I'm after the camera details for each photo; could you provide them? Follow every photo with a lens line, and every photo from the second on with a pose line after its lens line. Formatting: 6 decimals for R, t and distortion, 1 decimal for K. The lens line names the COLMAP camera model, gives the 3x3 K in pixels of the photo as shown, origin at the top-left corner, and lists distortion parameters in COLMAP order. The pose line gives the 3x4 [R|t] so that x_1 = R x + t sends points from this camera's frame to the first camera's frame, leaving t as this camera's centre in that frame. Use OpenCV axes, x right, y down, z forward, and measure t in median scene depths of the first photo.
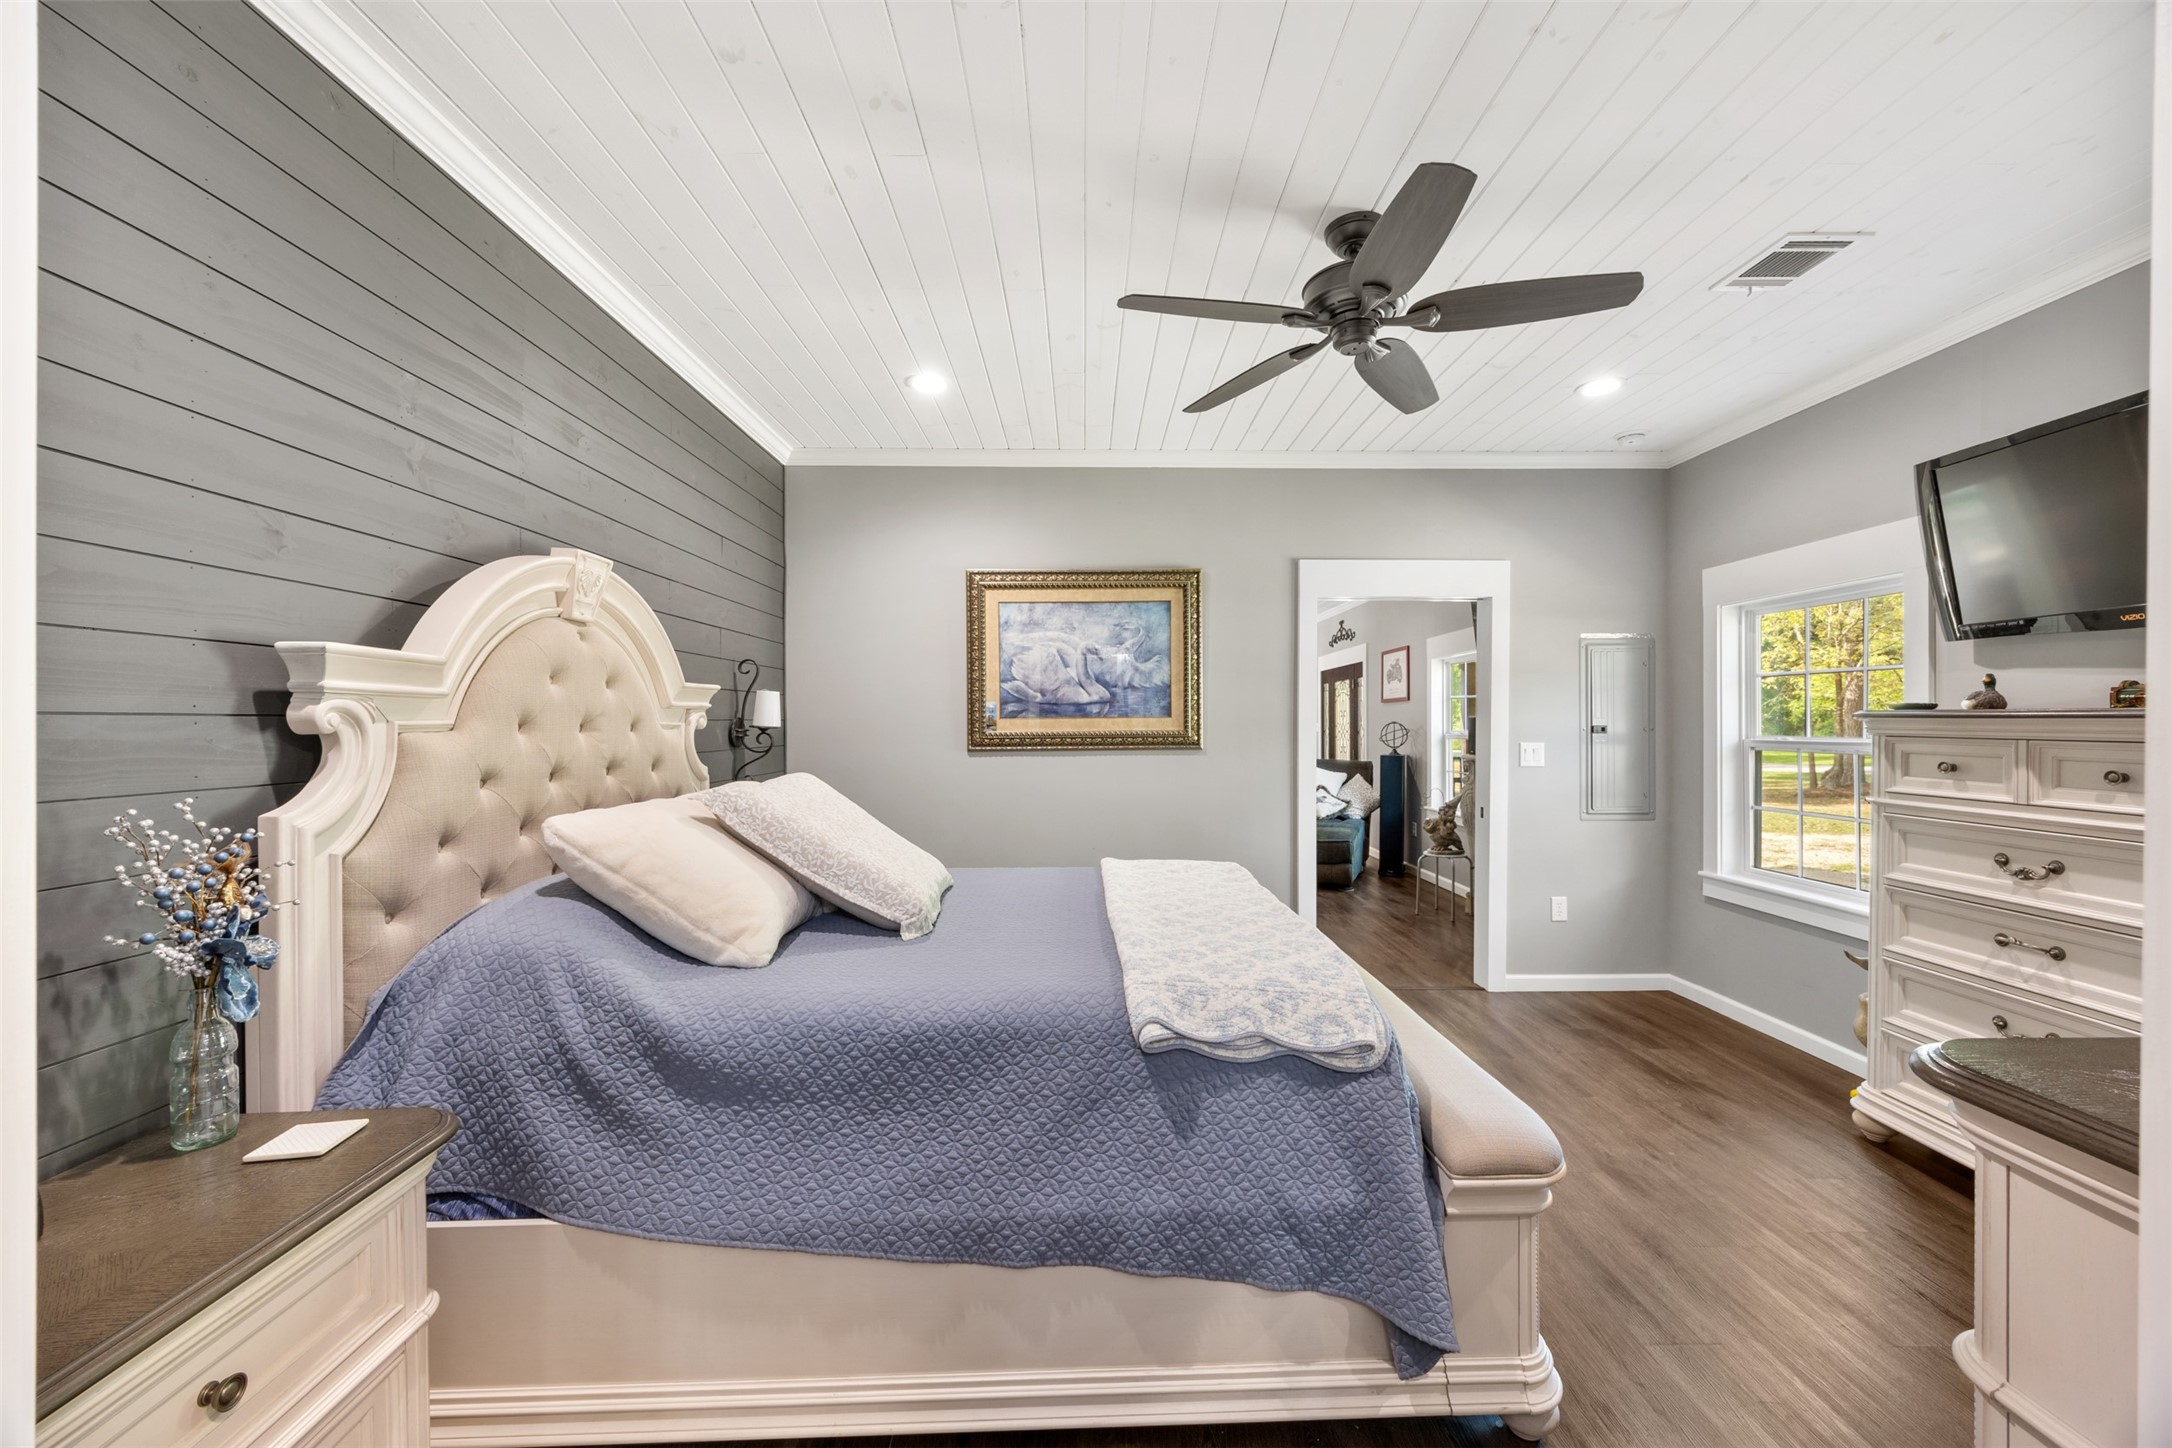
lens RADIAL K [[831.8, 0, 1090.9], [0, 831.8, 727.5], [0, 0, 1]] dist [0.001002, 0.000060]
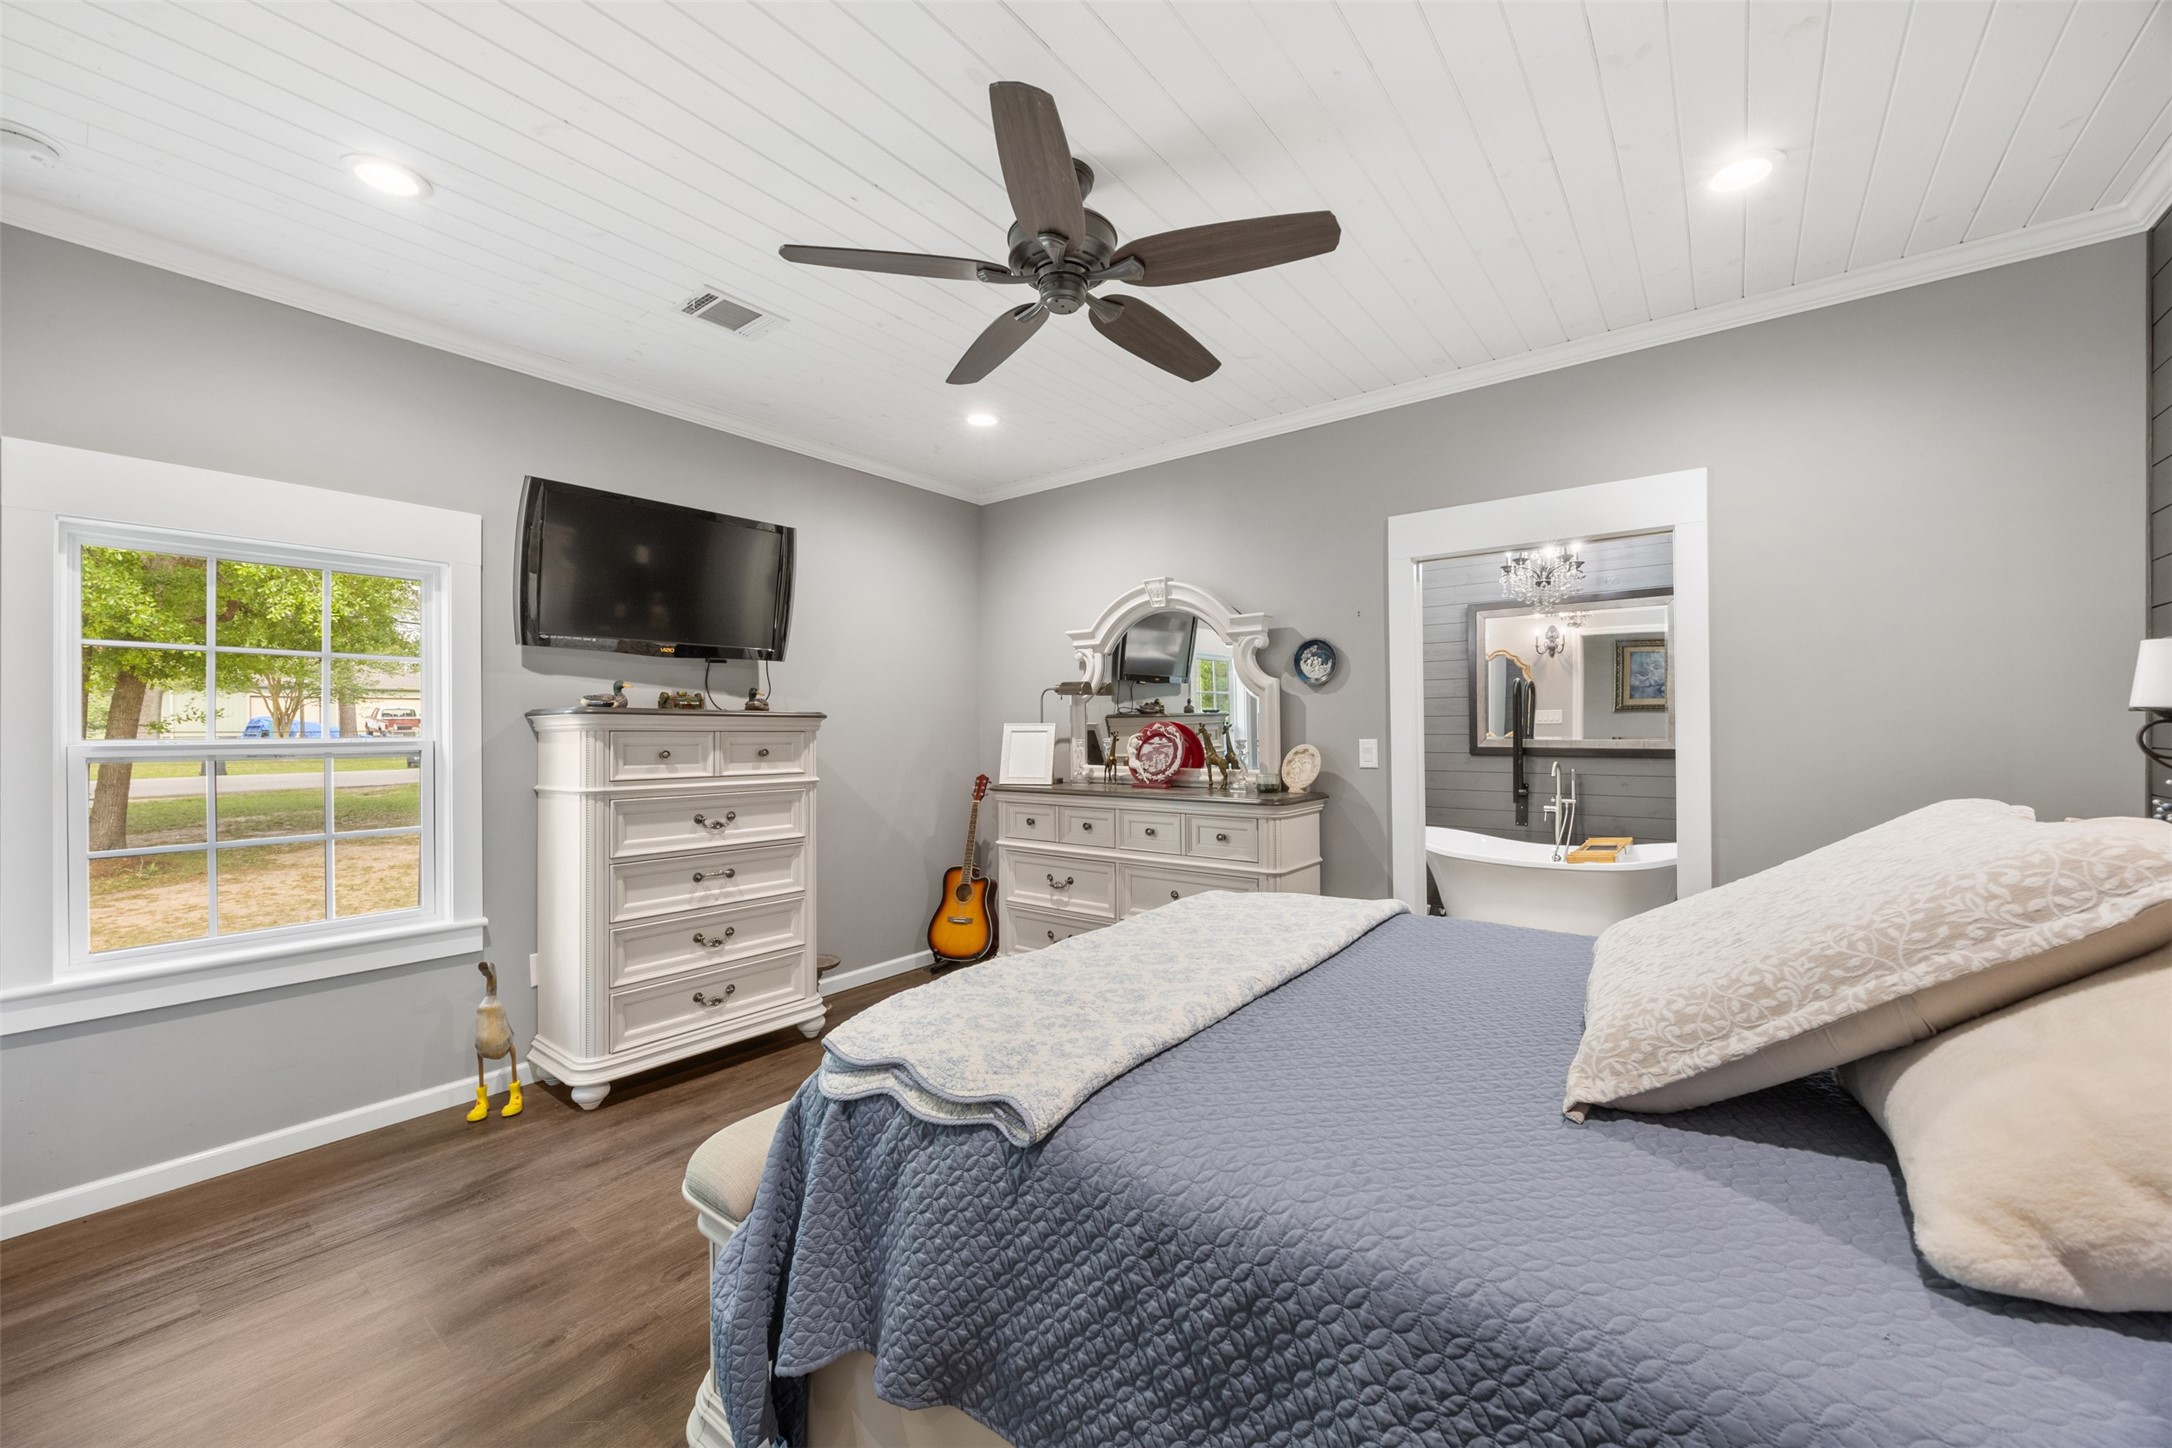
lens RADIAL K [[831.8, 0, 1098.3], [0, 831.8, 720.2], [0, 0, 1]] dist [0.001002, 0.000060]
pose [[-0.776715, 0.011961, 0.629739, -0.292761], [0.012020, 0.999919, -0.004167, 0.009407], [-0.629738, 0.004333, -0.776796, 1.683832]]
